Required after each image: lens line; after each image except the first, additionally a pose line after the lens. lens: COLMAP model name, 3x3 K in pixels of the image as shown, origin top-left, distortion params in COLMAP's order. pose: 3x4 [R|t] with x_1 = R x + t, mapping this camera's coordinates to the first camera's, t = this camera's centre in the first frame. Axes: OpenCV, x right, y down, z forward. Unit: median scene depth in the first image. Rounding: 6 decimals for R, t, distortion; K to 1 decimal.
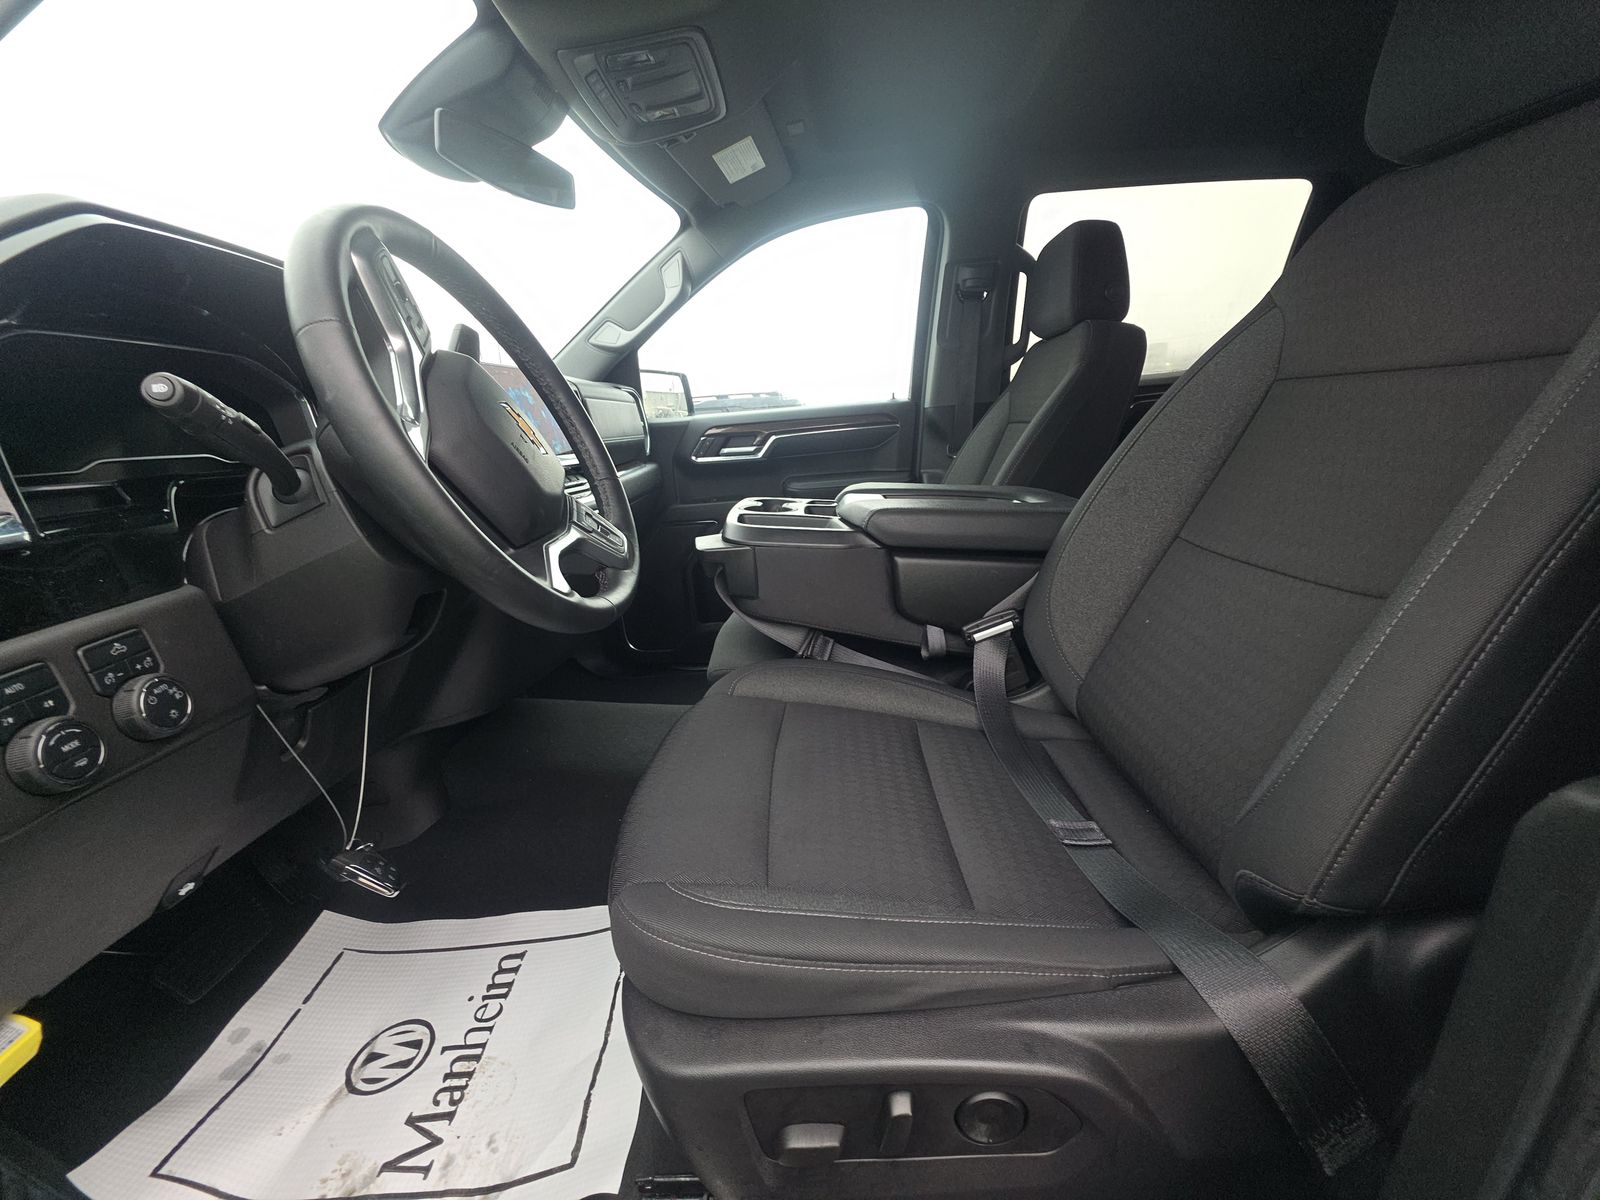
lens RADIAL K [[626.6, 0, 804.0], [0, 626.6, 598.3], [0, 0, 1]] dist [0.013780, -0.012342]
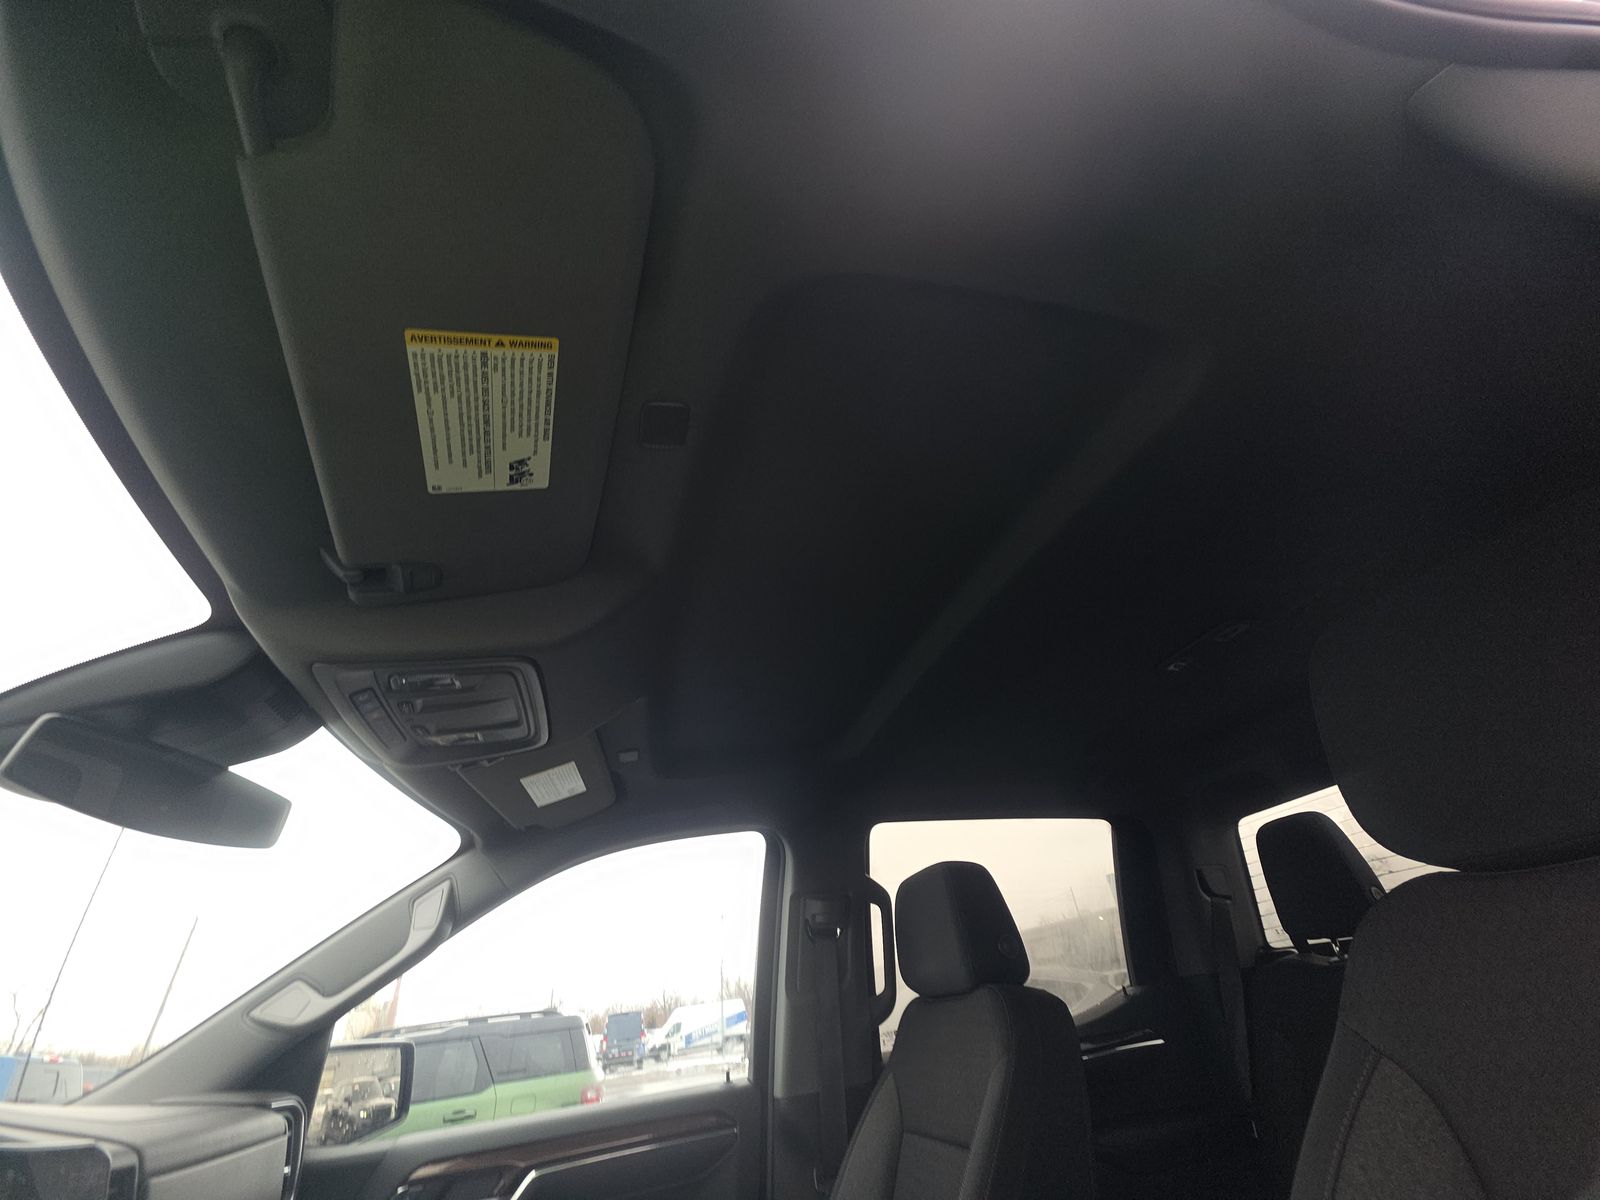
lens RADIAL K [[626.6, 0, 804.0], [0, 626.6, 598.3], [0, 0, 1]] dist [0.013780, -0.012342]
pose [[0.959594, 0.121992, 0.253570, -0.021783], [0.115736, 0.650276, -0.750830, -0.156939], [-0.256486, 0.749839, 0.609882, 0.180299]]
